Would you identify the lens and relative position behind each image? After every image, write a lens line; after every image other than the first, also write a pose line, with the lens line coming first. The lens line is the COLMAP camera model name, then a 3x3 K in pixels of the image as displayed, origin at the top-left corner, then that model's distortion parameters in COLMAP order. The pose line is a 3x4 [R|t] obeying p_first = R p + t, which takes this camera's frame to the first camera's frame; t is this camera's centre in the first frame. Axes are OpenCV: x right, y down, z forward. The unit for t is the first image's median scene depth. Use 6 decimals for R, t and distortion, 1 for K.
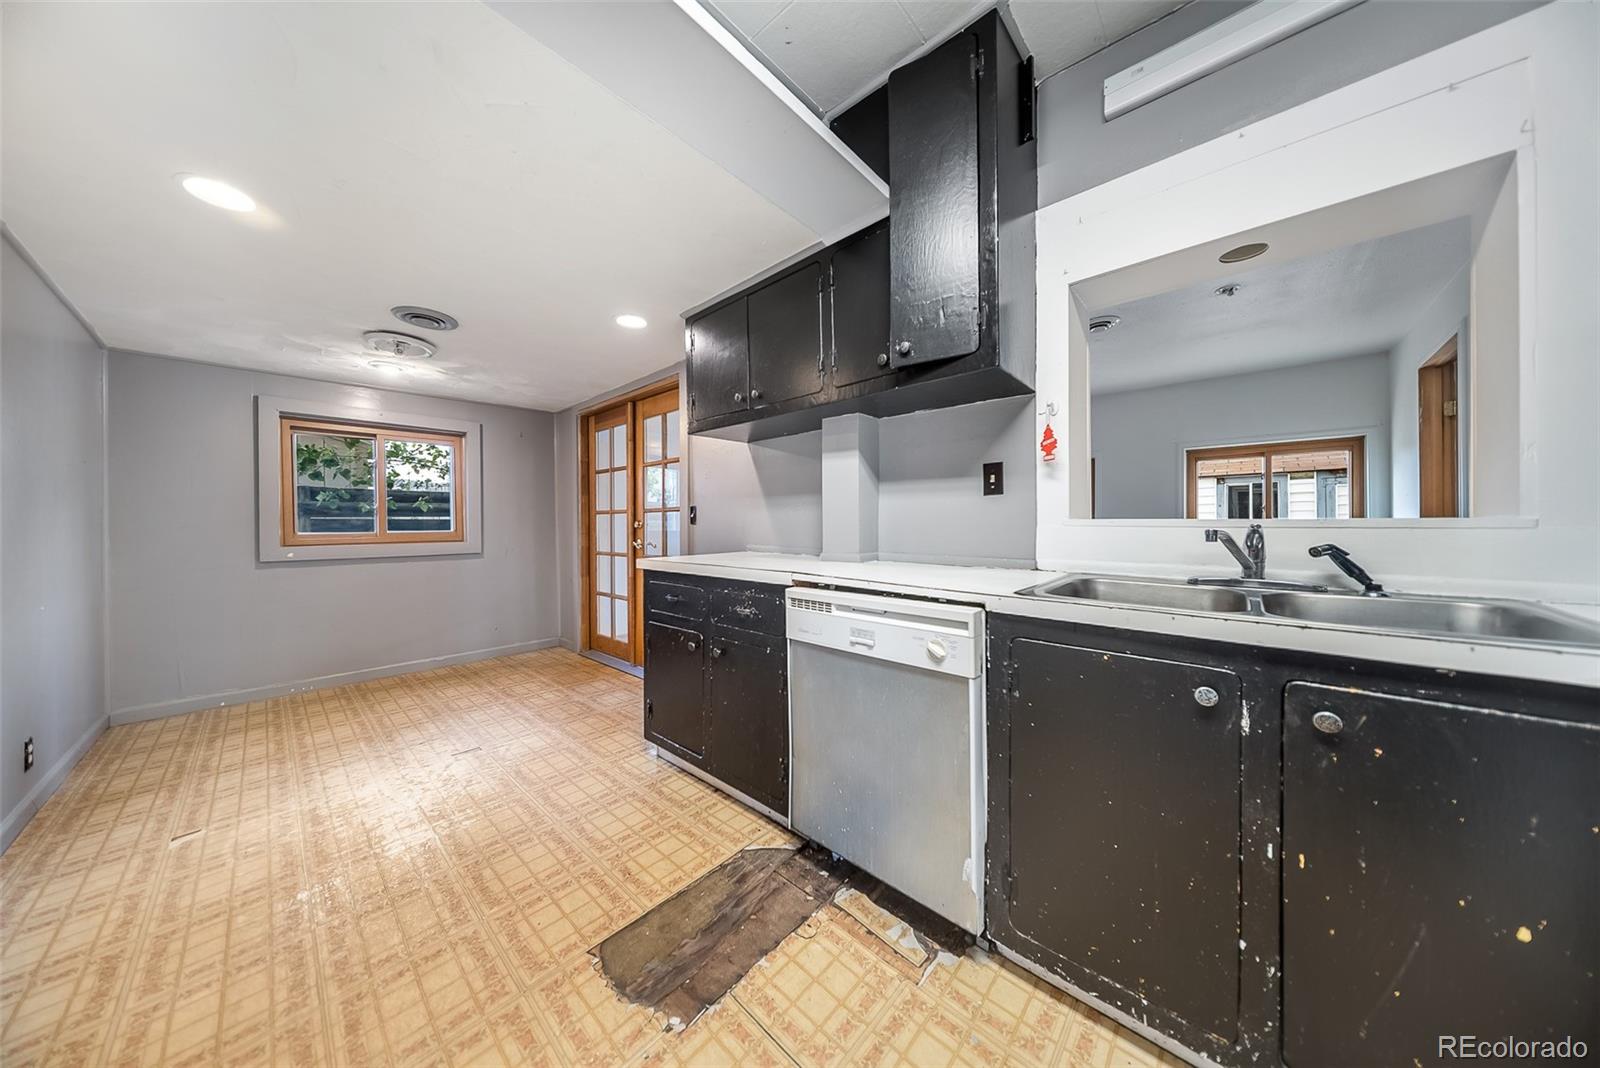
lens RADIAL K [[483.6, 0, 798.2], [0, 483.6, 524.7], [0, 0, 1]] dist [0.012032, -0.004759]
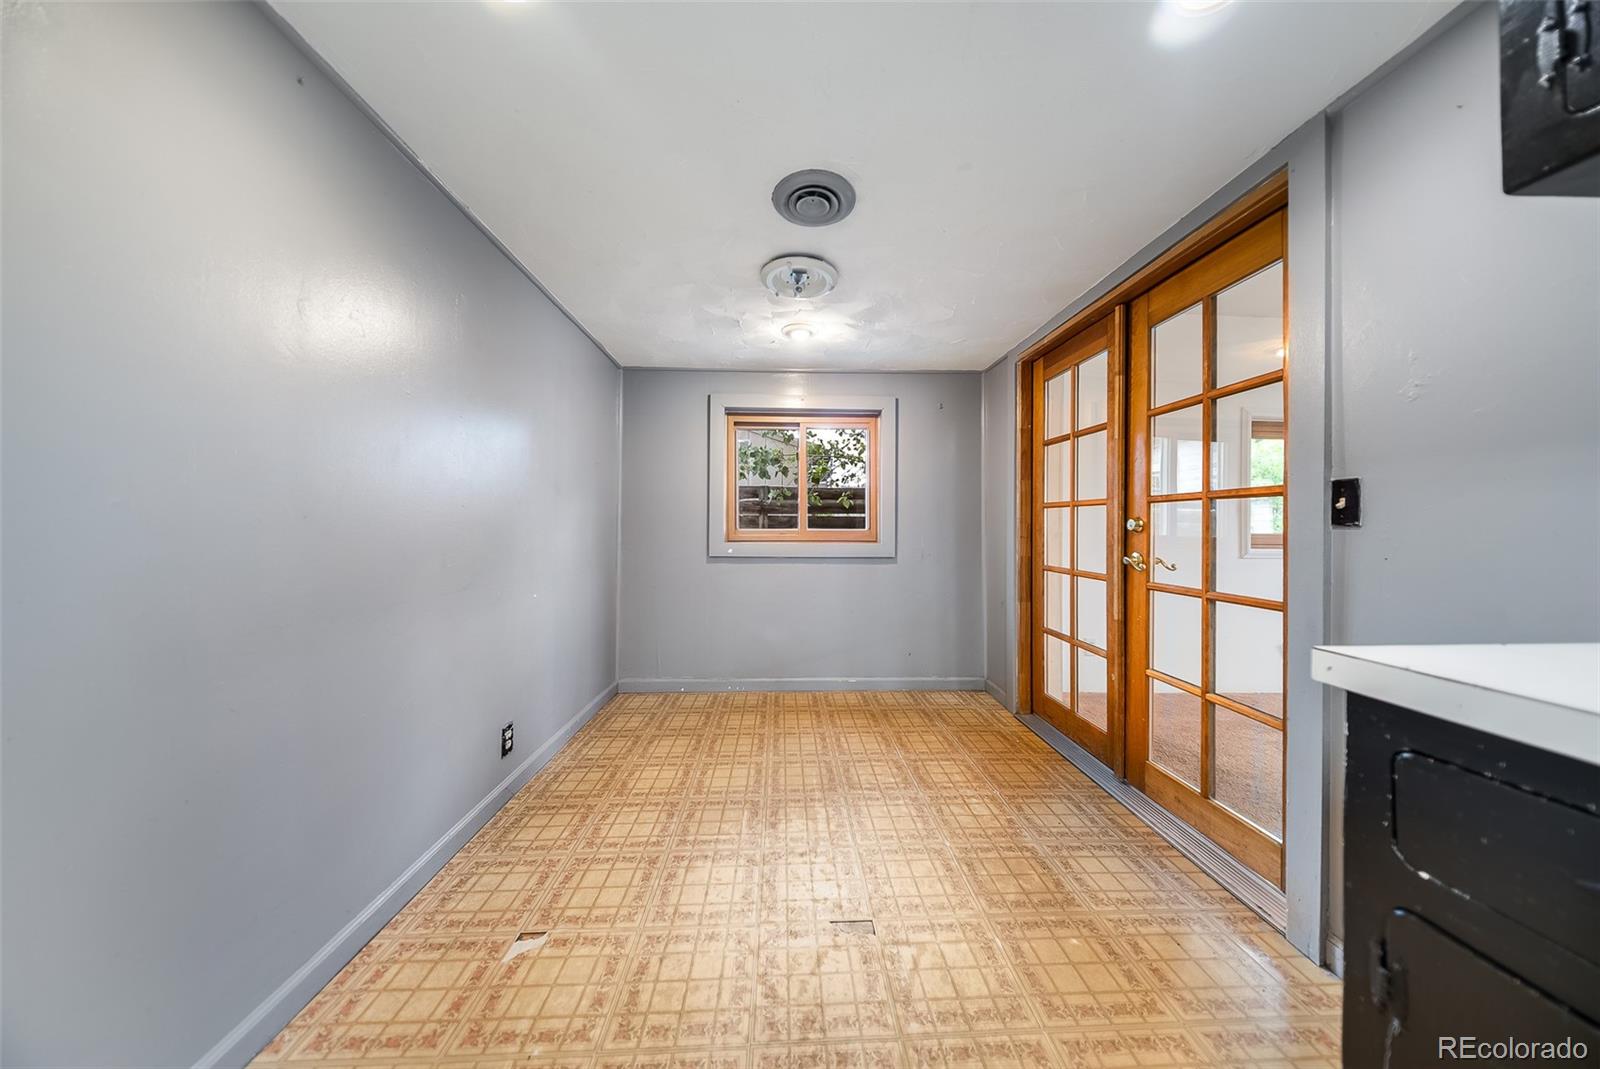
lens RADIAL K [[483.6, 0, 798.2], [0, 483.6, 525.2], [0, 0, 1]] dist [0.012032, -0.004759]
pose [[0.696986, 0.013199, -0.716963, -0.231668], [-0.011264, 0.999909, 0.007458, 0.000311], [0.716996, 0.002878, 0.697072, 0.397910]]
